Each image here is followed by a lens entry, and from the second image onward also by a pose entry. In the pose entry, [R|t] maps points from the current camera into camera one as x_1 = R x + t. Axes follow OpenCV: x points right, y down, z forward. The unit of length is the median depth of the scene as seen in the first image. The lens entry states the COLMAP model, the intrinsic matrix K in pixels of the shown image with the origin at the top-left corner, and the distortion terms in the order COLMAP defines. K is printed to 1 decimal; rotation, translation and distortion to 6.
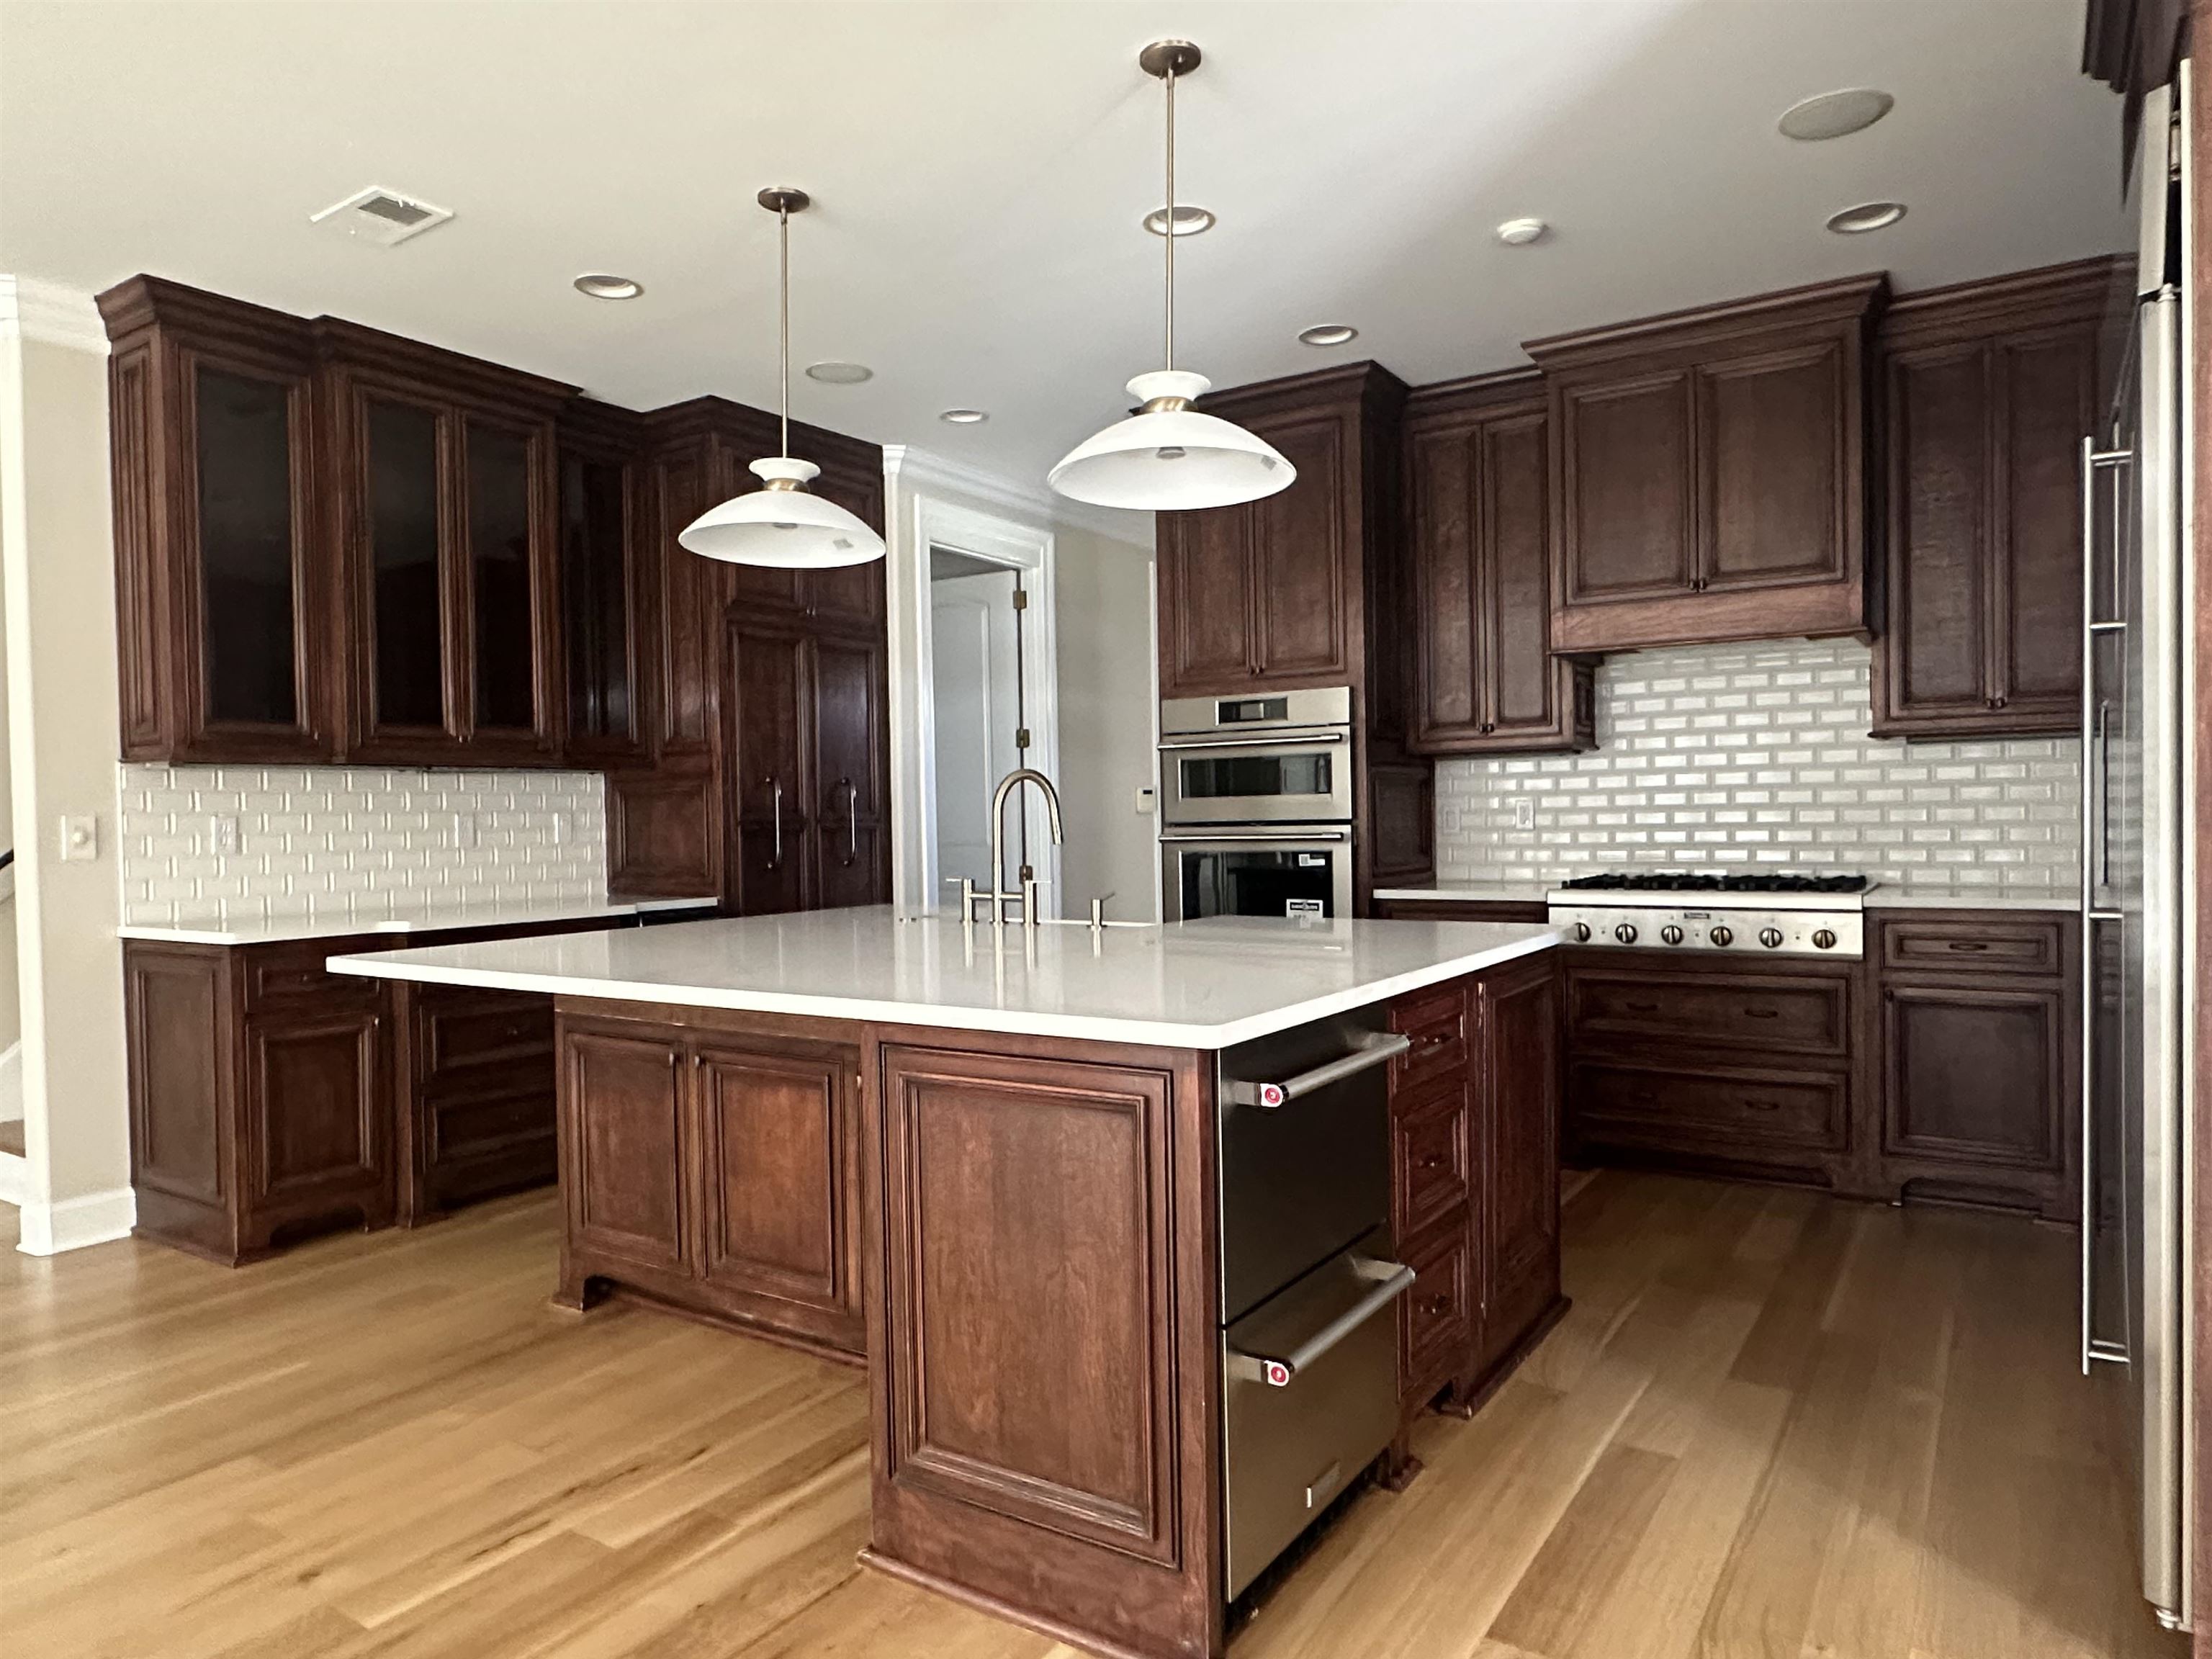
lens RADIAL K [[1399.2, 0, 1104.4], [0, 1399.2, 836.1], [0, 0, 1]] dist [0.001313, -0.004048]
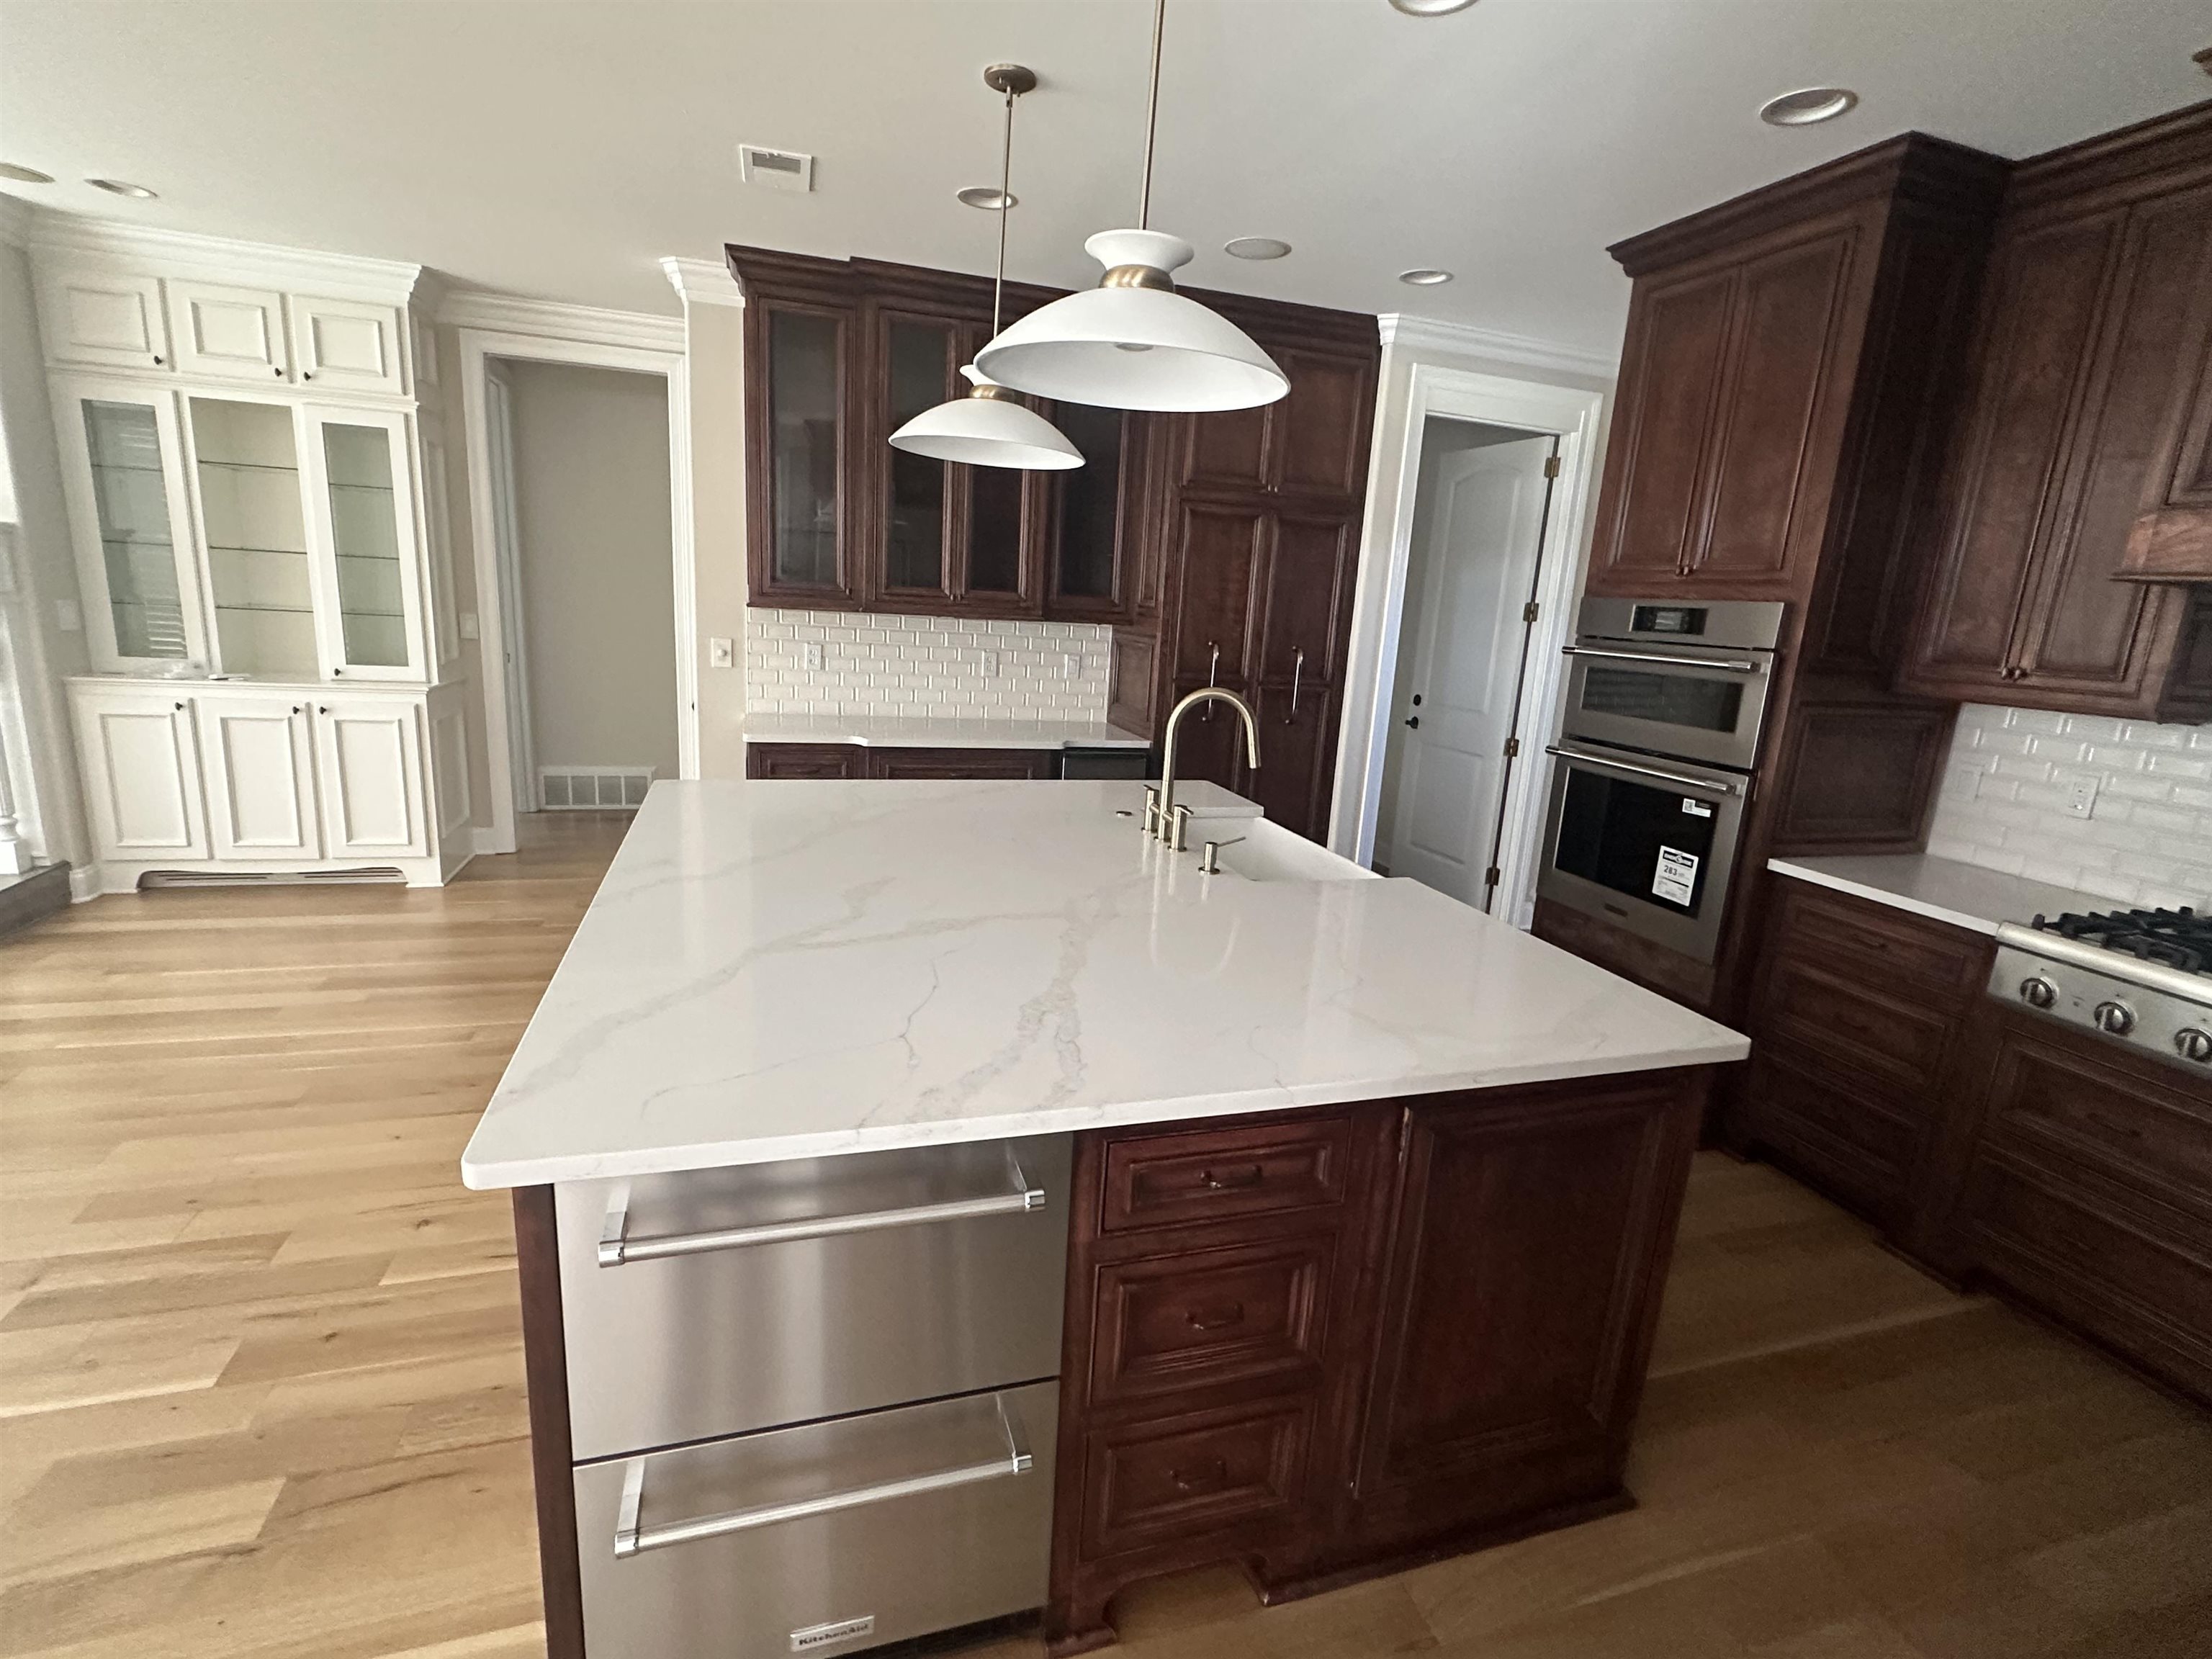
lens RADIAL K [[1047.9, 0, 1105.9], [0, 1047.9, 827.3], [0, 0, 1]] dist [-0.002942, -0.000150]
pose [[0.775463, 0.201107, -0.598509, 0.252125], [-0.083766, 0.972308, 0.218177, -0.079306], [0.625812, -0.119054, 0.770834, 0.291573]]
